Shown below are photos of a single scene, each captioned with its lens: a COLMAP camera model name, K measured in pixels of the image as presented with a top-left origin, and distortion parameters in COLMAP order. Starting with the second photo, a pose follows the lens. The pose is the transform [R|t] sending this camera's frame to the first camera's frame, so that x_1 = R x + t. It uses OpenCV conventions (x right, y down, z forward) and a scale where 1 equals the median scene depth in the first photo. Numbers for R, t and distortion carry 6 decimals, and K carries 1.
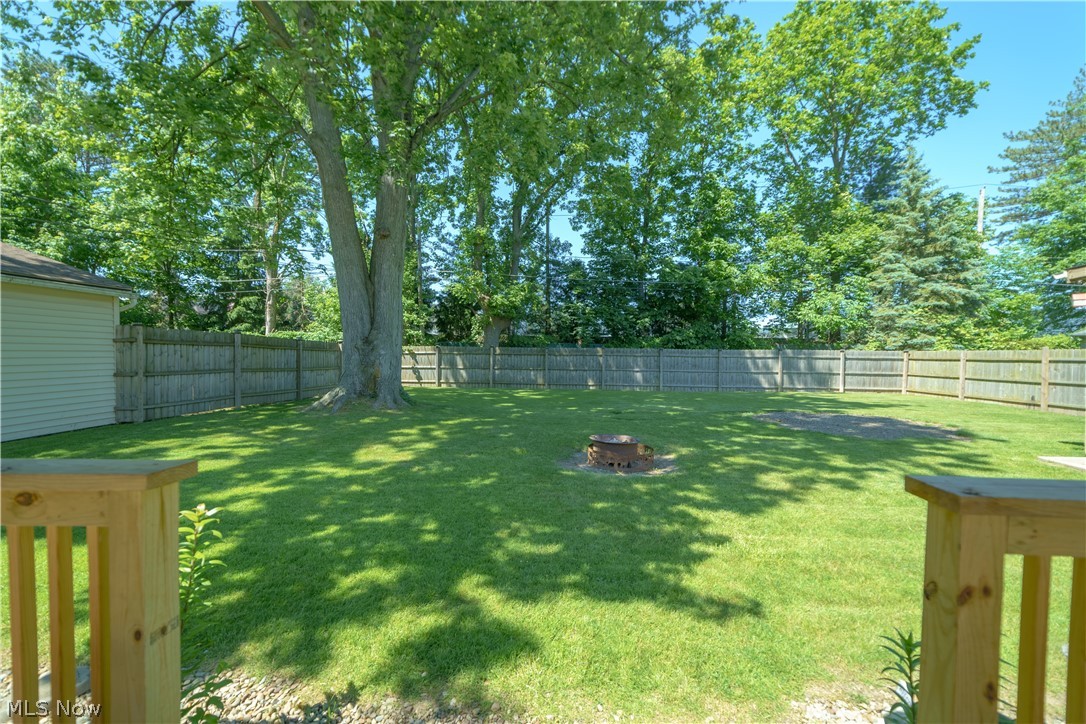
lens RADIAL K [[420.8, 0, 543.0], [0, 420.8, 365.2], [0, 0, 1]] dist [-0.014974, 0.007238]
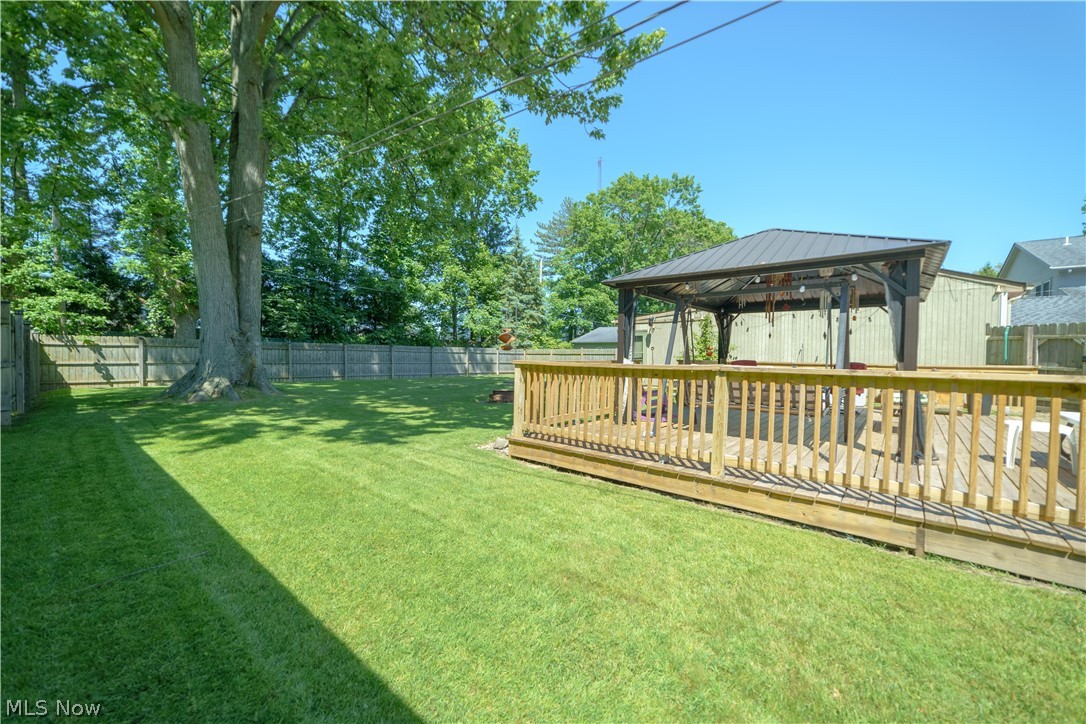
lens RADIAL K [[420.8, 0, 543.0], [0, 420.8, 365.2], [0, 0, 1]] dist [-0.014974, 0.007238]
pose [[0.616706, -0.018557, 0.786975, -0.409428], [0.012625, 0.999827, 0.013682, 0.008371], [-0.787092, 0.001498, 0.616834, -0.122123]]
